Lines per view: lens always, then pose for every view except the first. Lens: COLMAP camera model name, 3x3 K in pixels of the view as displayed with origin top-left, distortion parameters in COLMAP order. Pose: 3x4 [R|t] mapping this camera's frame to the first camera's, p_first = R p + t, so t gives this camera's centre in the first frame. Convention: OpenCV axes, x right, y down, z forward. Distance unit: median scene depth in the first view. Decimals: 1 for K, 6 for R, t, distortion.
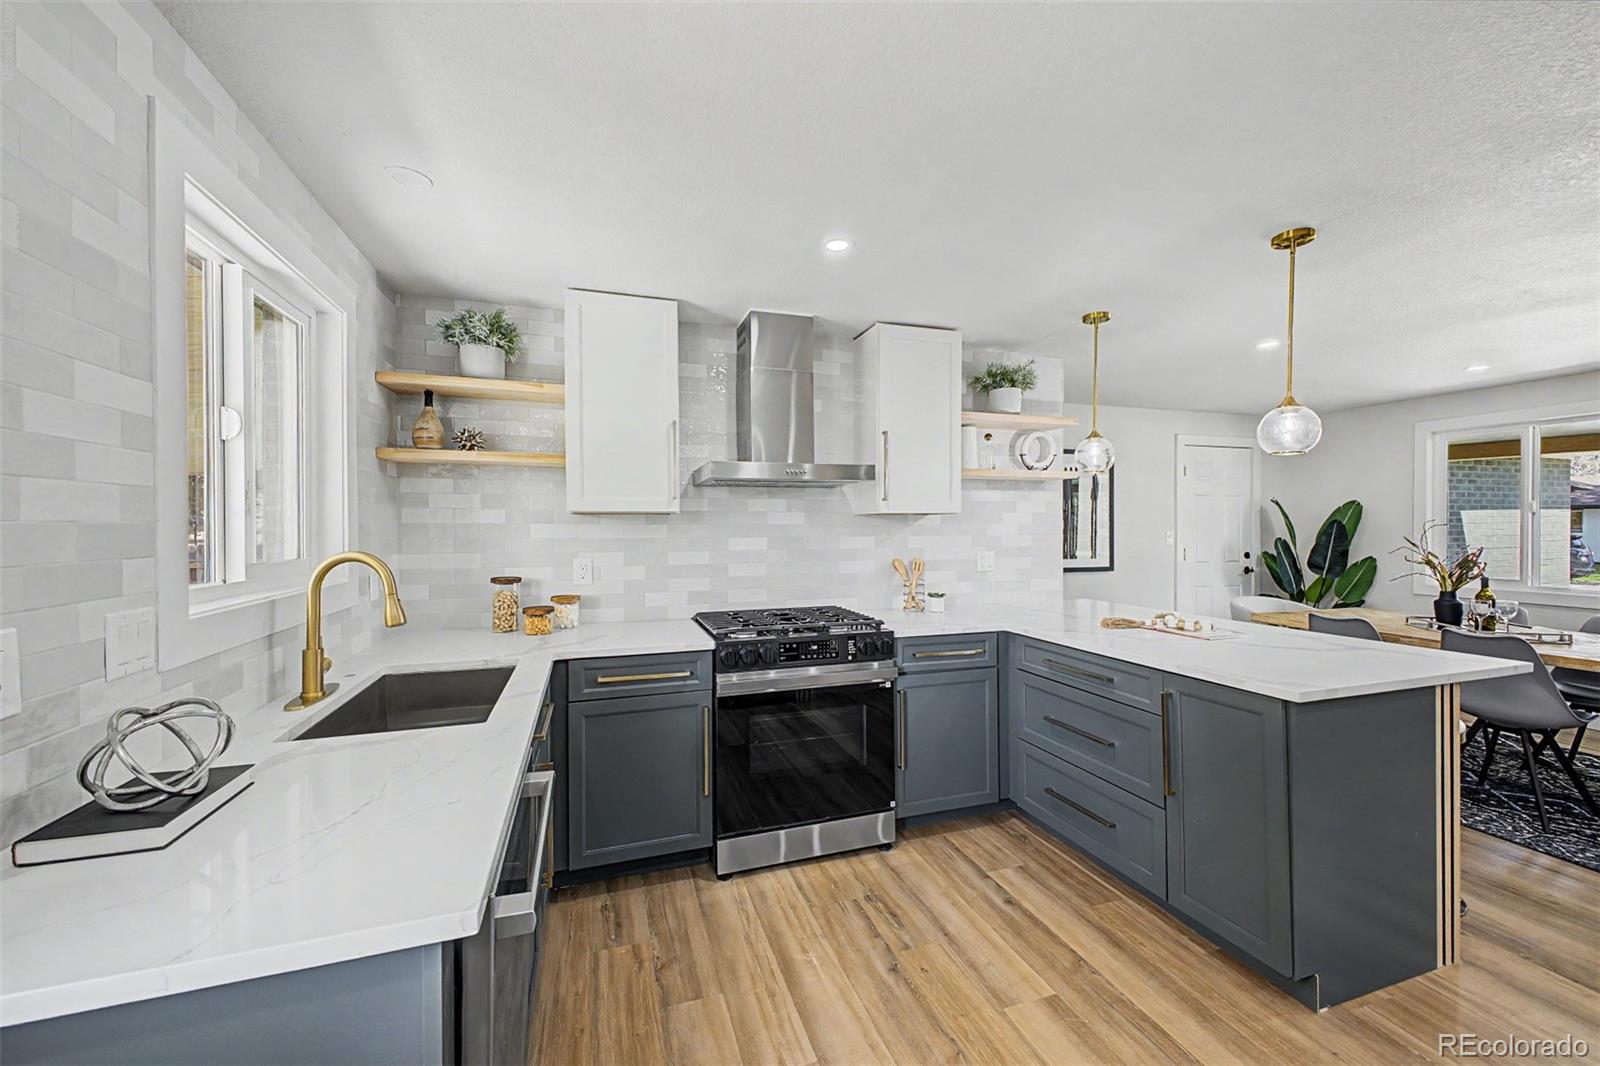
lens RADIAL K [[624.0, 0, 807.6], [0, 624.0, 526.6], [0, 0, 1]] dist [0.030243, -0.009059]
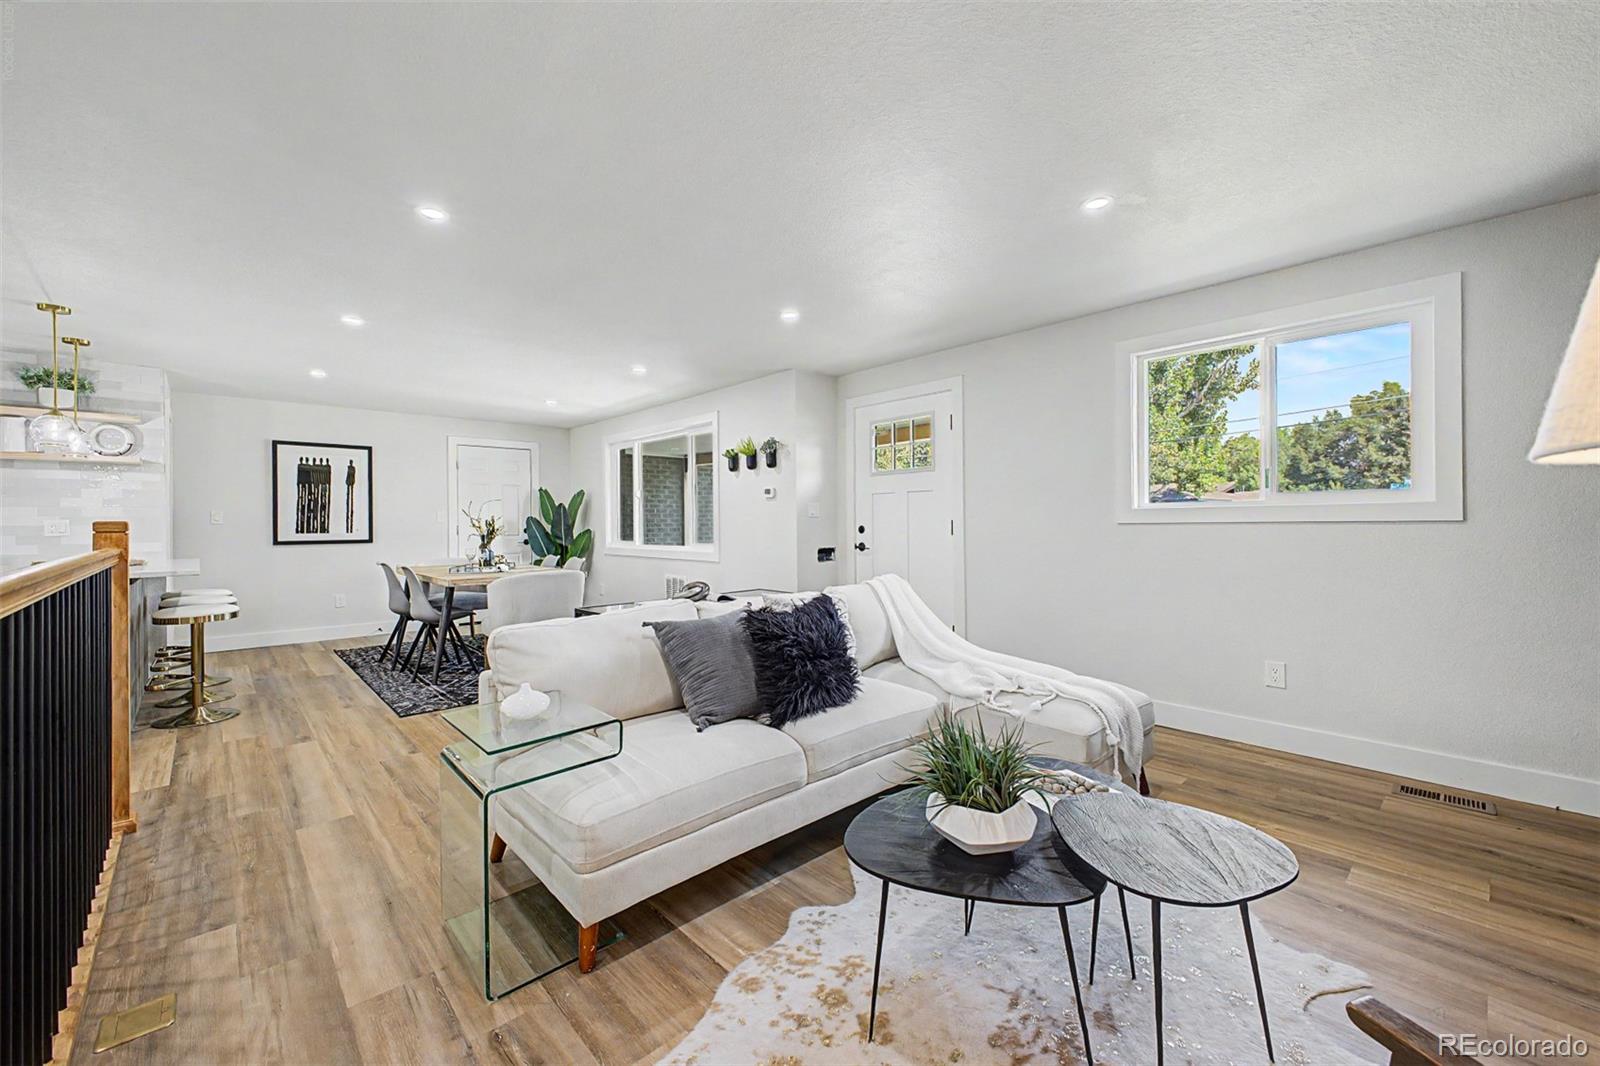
lens RADIAL K [[652.0, 0, 819.6], [0, 652.0, 522.4], [0, 0, 1]] dist [-0.000240, -0.000232]
pose [[0.907122, -0.006577, 0.420816, 1.087567], [0.007441, 0.999972, -0.000410, 0.054876], [-0.420801, 0.003503, 0.907146, -0.778905]]
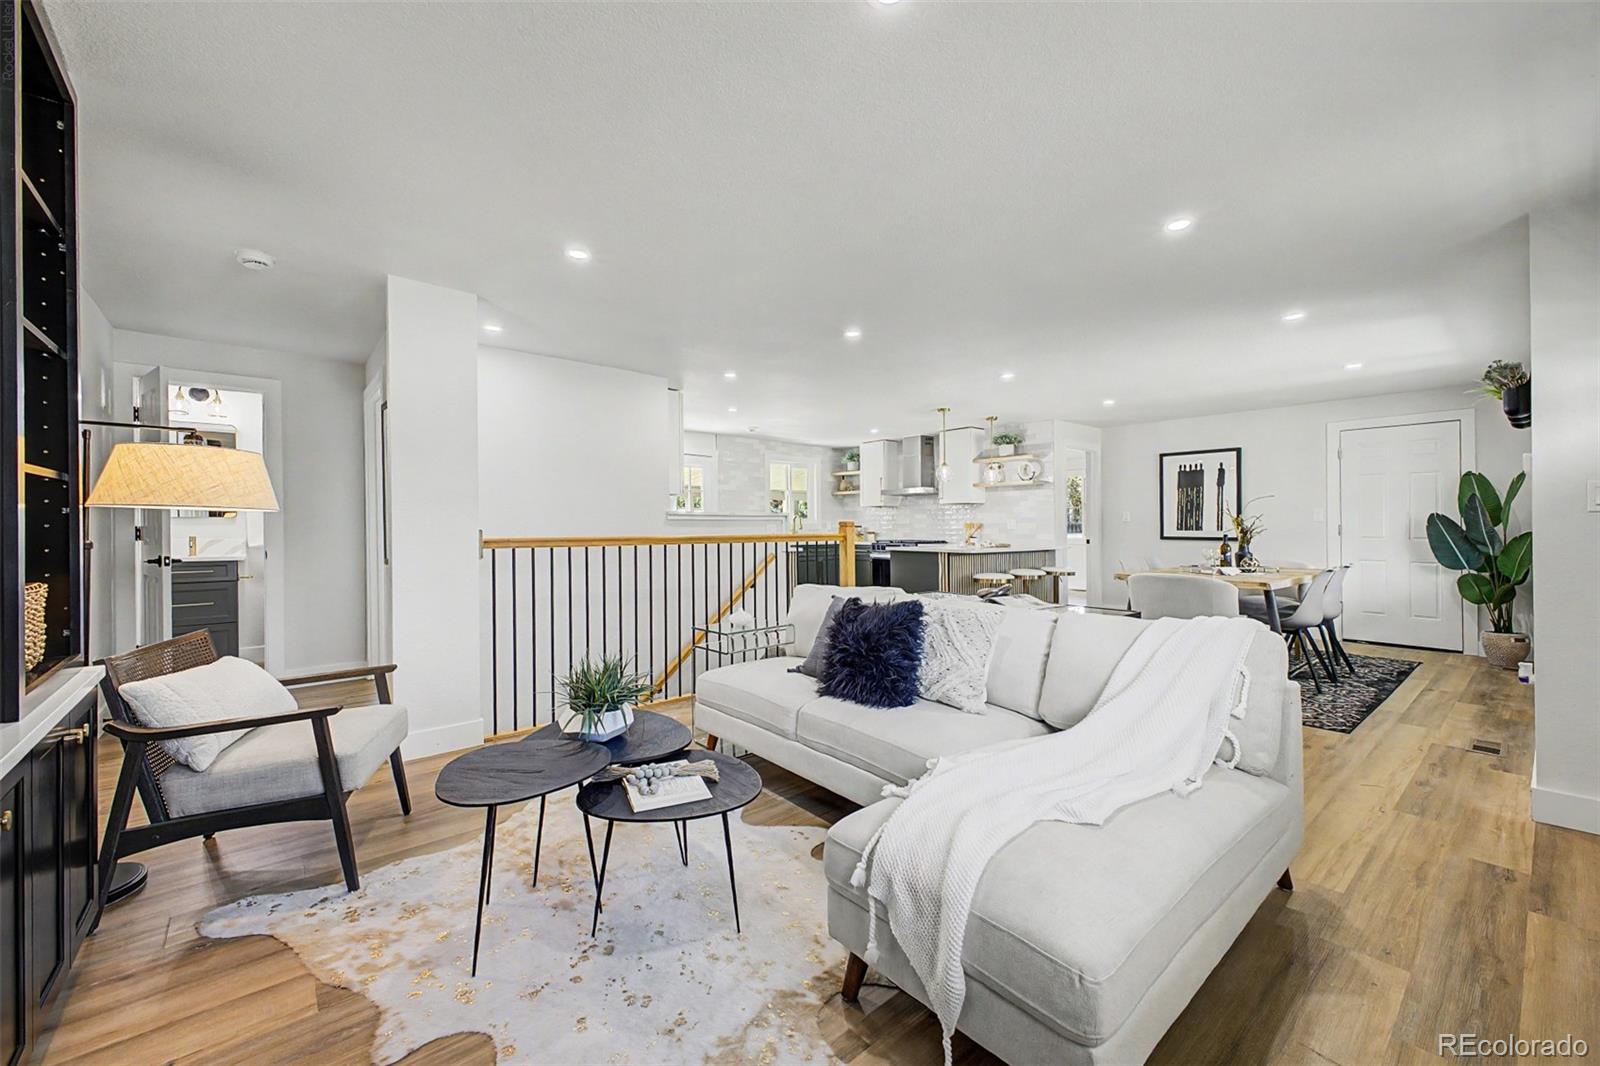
lens RADIAL K [[639.3, 0, 778.2], [0, 639.3, 517.0], [0, 0, 1]] dist [-0.002719, -0.000643]
pose [[0.351148, -0.012417, -0.936238, 2.003191], [-0.000331, 0.999910, -0.013386, 0.059002], [0.936320, 0.005010, 0.351112, -0.492021]]
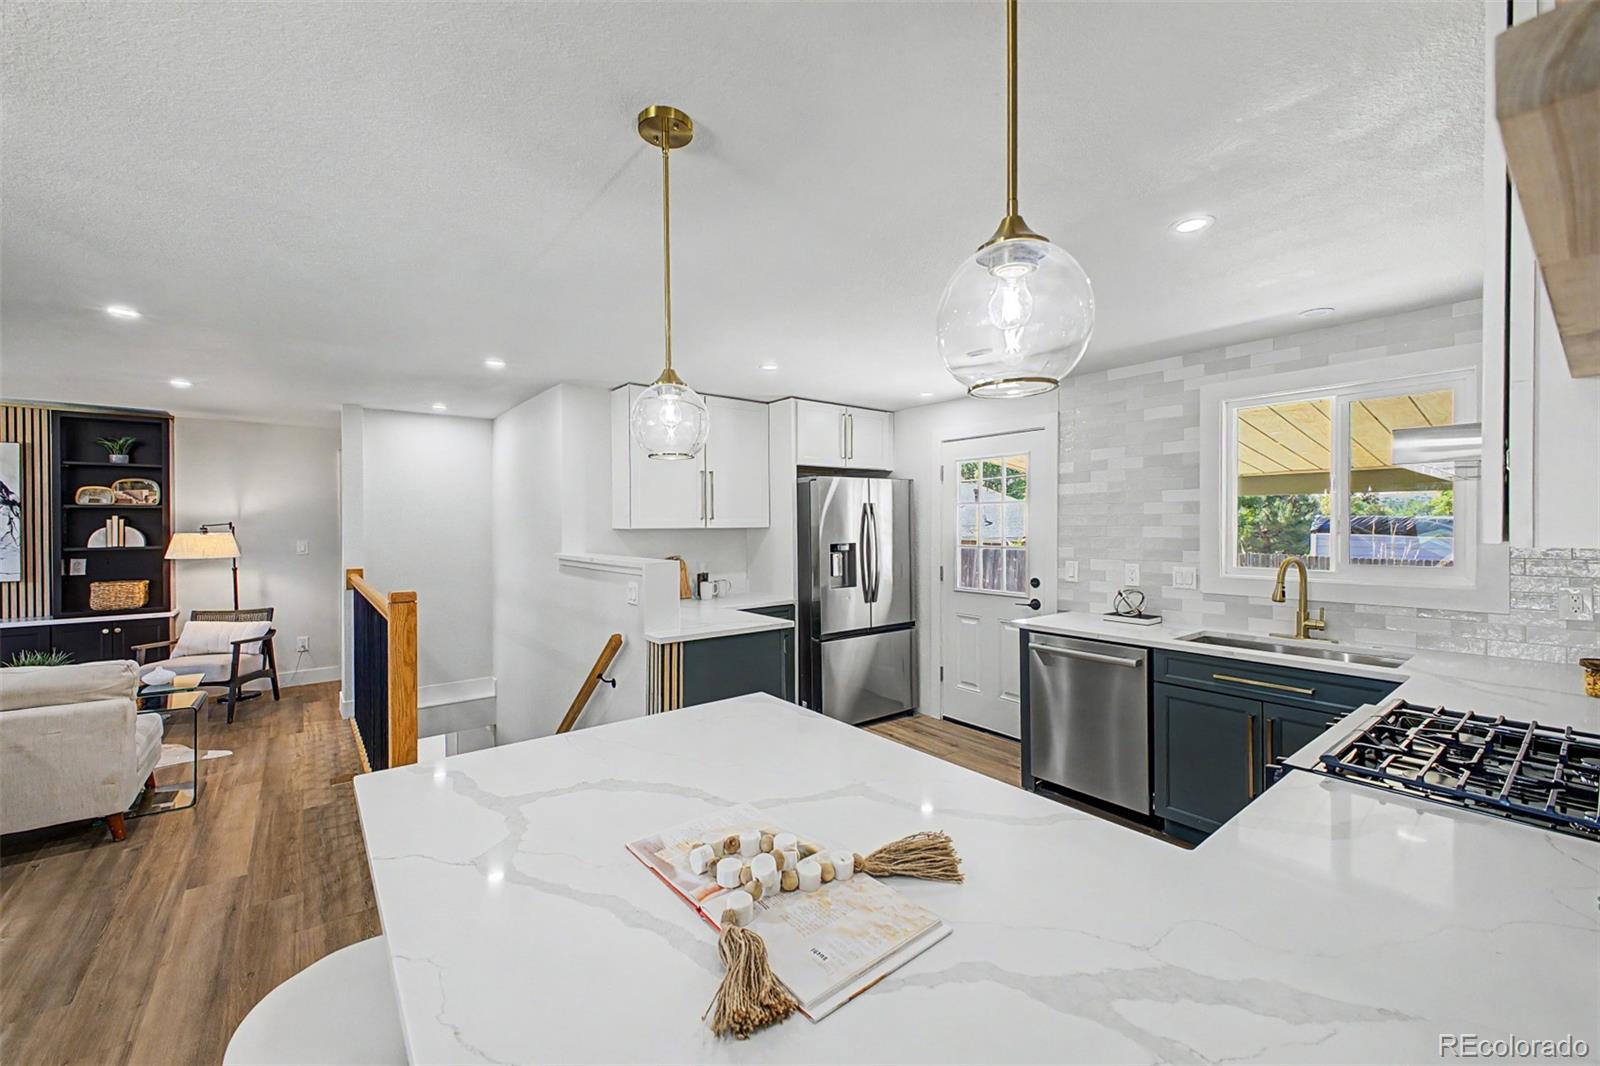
lens RADIAL K [[630.2, 0, 799.4], [0, 630.2, 526.5], [0, 0, 1]] dist [0.002667, -0.000076]
pose [[-0.941058, 0.004403, -0.338217, 0.513835], [0.003281, 0.999987, 0.003890, -0.025246], [0.338230, 0.002551, -0.941060, 0.992695]]
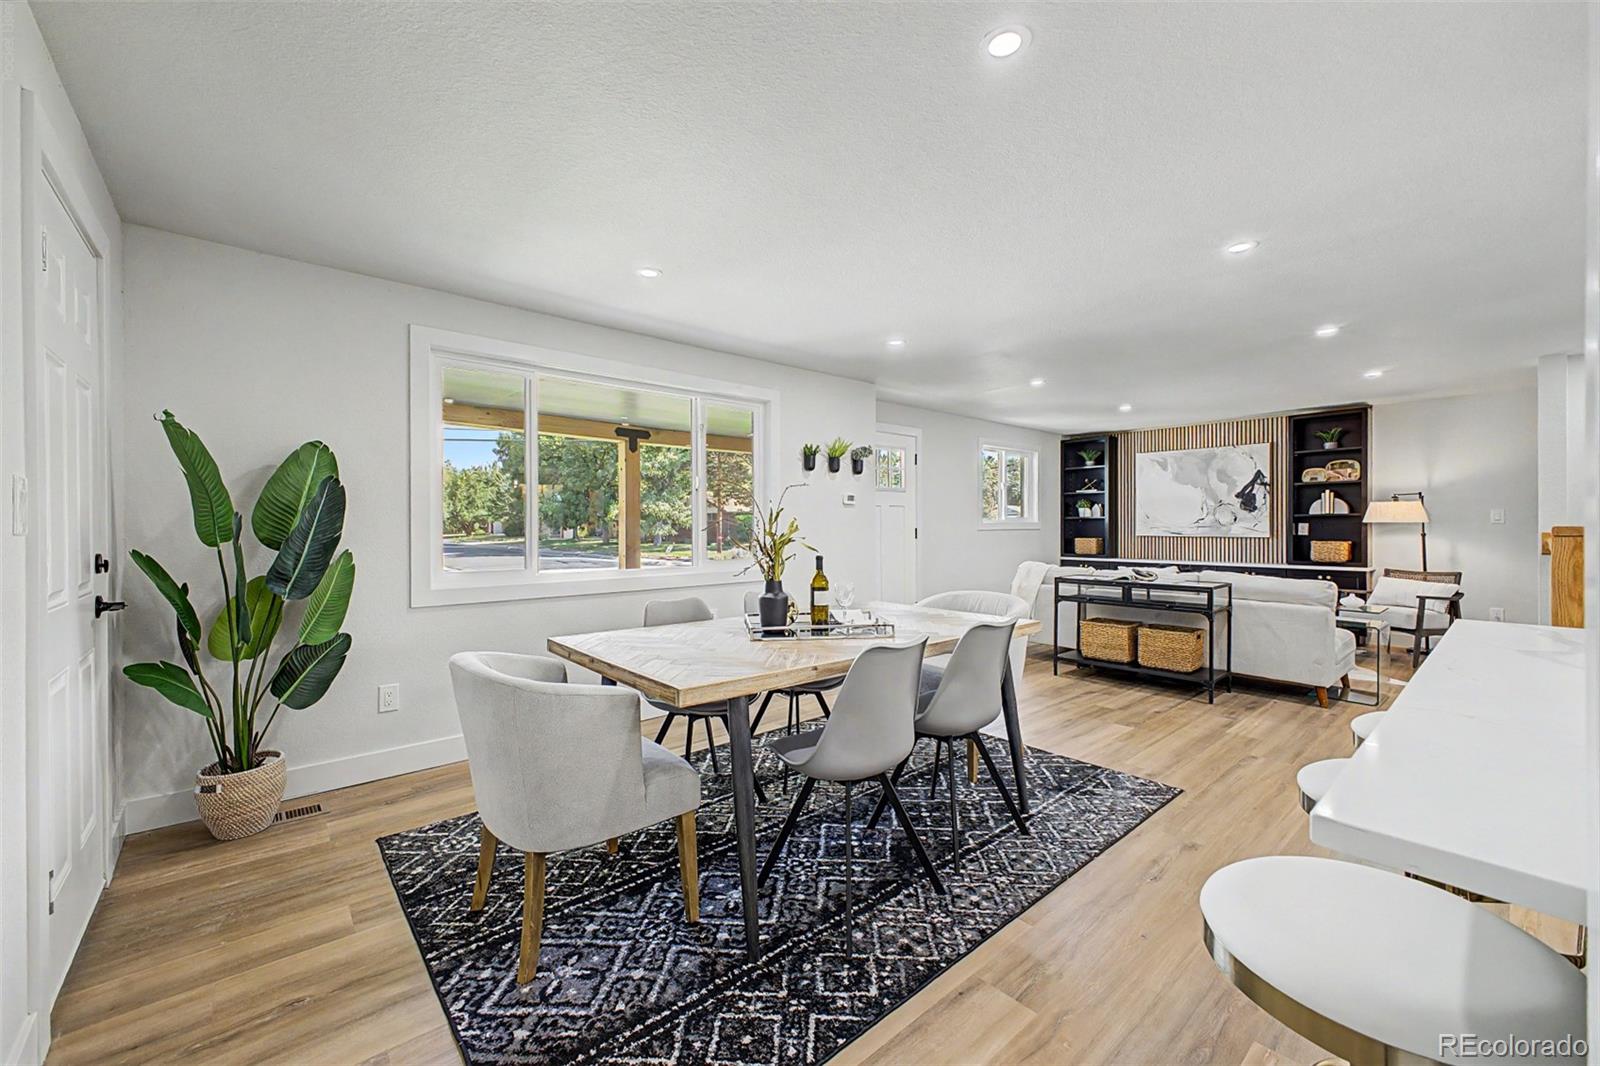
lens RADIAL K [[630.2, 0, 799.4], [0, 630.2, 526.5], [0, 0, 1]] dist [0.002667, -0.000076]
pose [[-0.375258, -0.001053, 0.926920, 0.362166], [0.004819, 0.999984, 0.003087, 0.041474], [-0.926908, 0.005625, -0.375246, 1.237111]]
